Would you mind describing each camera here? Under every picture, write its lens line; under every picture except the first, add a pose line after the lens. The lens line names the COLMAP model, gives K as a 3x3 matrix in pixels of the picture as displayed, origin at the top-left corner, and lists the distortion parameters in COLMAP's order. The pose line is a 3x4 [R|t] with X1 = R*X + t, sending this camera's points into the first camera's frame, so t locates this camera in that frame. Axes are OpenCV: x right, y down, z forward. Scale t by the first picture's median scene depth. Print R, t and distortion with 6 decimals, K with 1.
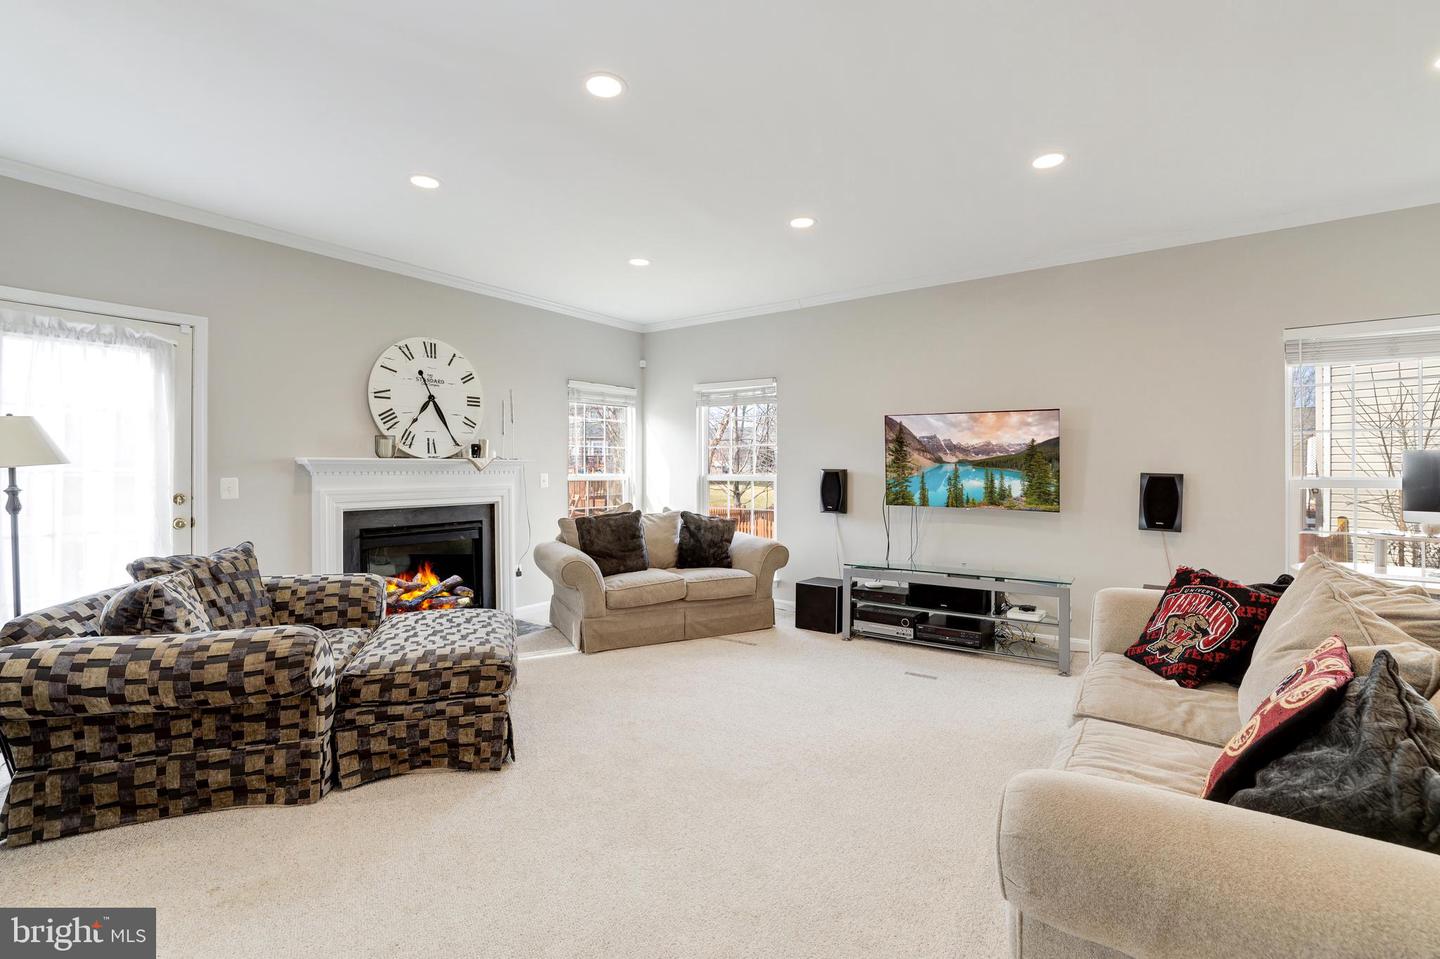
lens RADIAL K [[624.9, 0, 718.0], [0, 624.9, 470.6], [0, 0, 1]] dist [-0.047373, 0.016375]
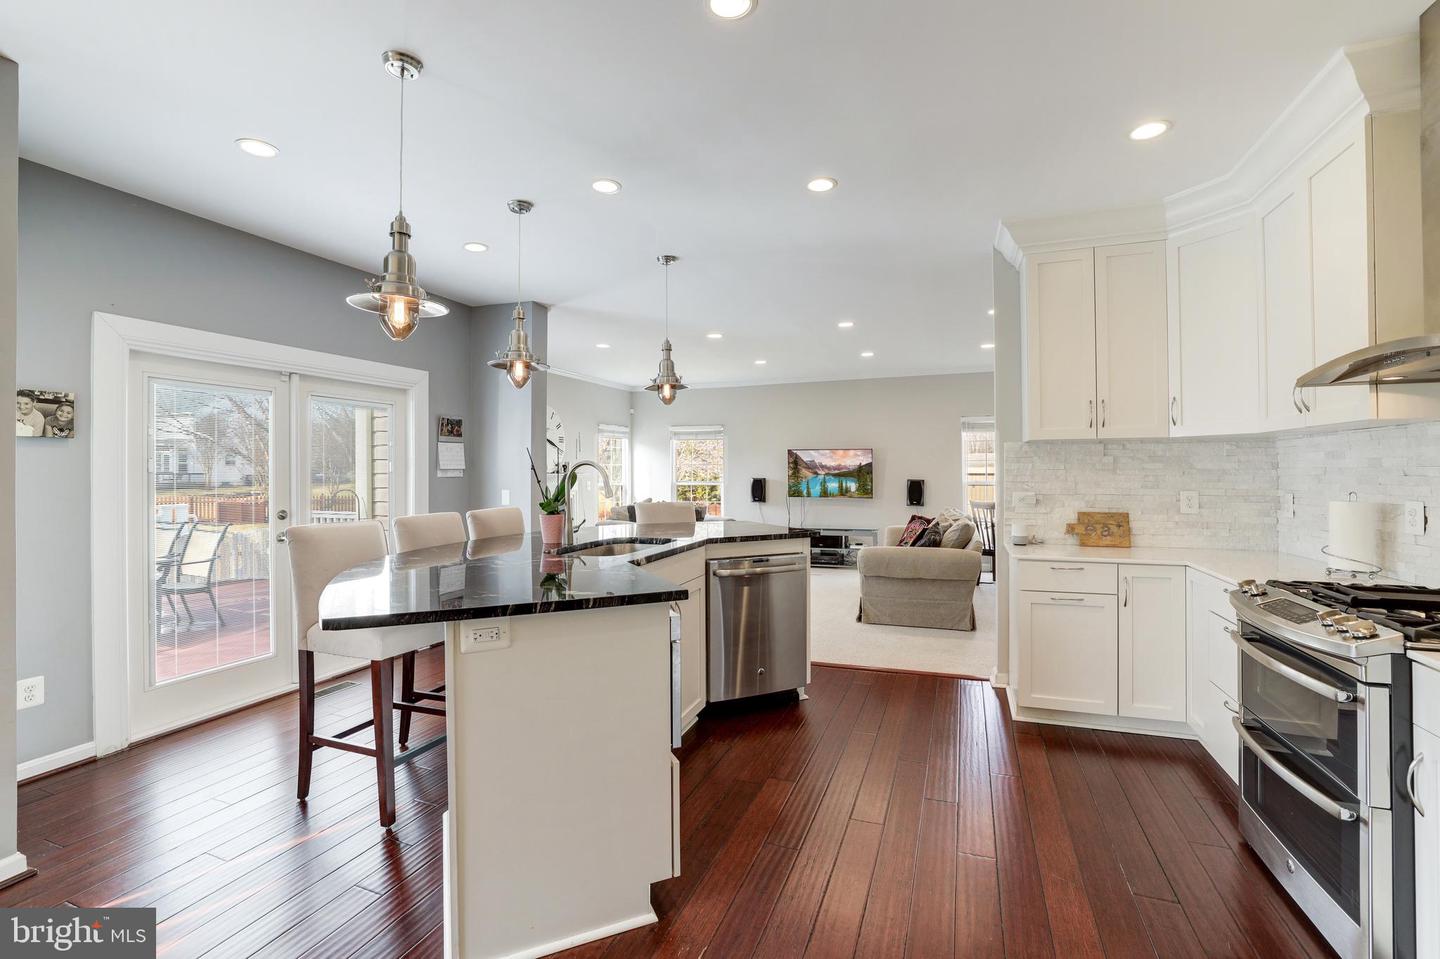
lens RADIAL K [[624.9, 0, 716.4], [0, 624.9, 468.8], [0, 0, 1]] dist [-0.047373, 0.016375]
pose [[0.968767, -0.001850, 0.247966, -0.446501], [0.004715, 0.999929, -0.010960, -0.010830], [-0.247928, 0.011787, 0.968707, -0.846591]]
